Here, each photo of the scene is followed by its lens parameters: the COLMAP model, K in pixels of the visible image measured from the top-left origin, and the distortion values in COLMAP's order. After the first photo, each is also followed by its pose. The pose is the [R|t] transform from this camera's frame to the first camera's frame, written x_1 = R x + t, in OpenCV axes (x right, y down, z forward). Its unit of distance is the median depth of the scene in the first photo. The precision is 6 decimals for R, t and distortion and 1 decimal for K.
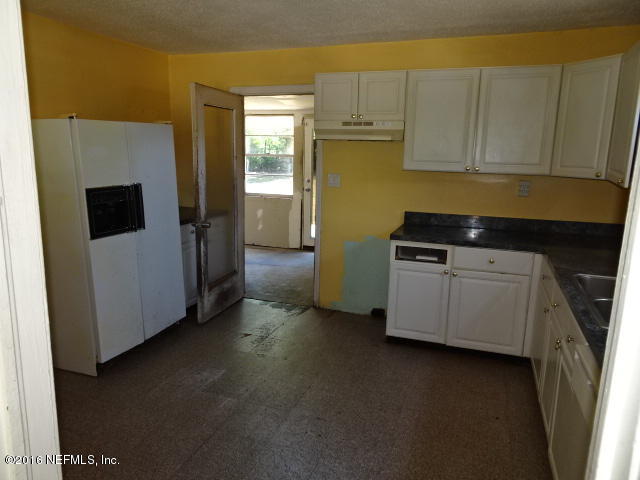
lens RADIAL K [[449.7, 0, 317.2], [0, 449.7, 237.2], [0, 0, 1]] dist [0.002696, 0.001795]
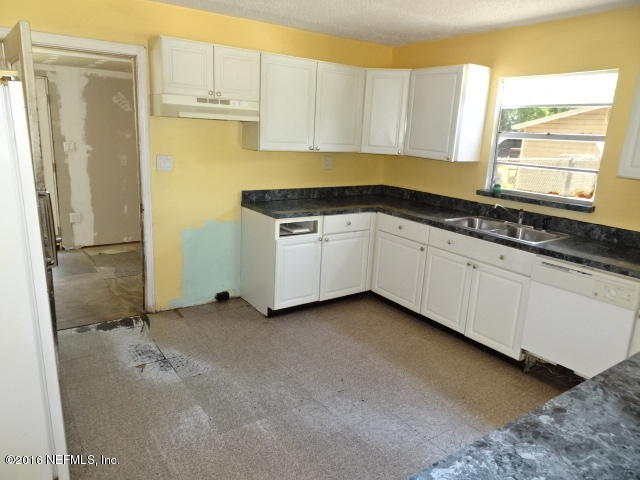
lens RADIAL K [[449.7, 0, 317.2], [0, 449.7, 237.2], [0, 0, 1]] dist [0.002696, 0.001795]
pose [[0.582874, -0.178649, 0.792680, -0.588849], [0.120014, 0.983760, 0.133465, -0.077399], [-0.803650, 0.017339, 0.594849, 0.291946]]
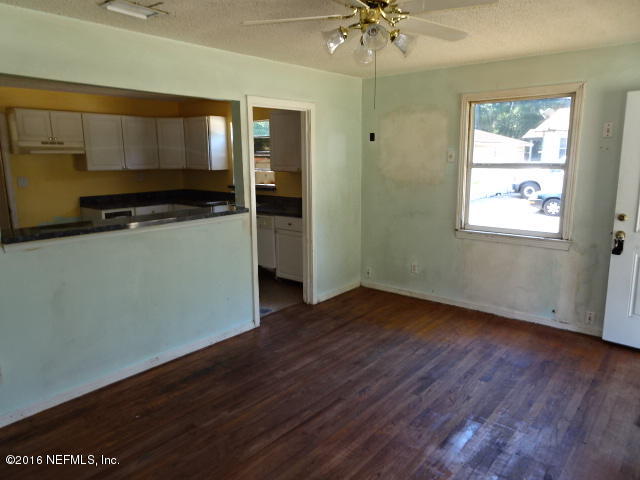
lens RADIAL K [[449.7, 0, 317.2], [0, 449.7, 237.2], [0, 0, 1]] dist [0.002696, 0.001795]
pose [[0.365588, -0.181629, 0.912884, -1.105739], [0.193113, 0.974236, 0.116499, 0.065786], [-0.910524, 0.133699, 0.391243, -0.429502]]
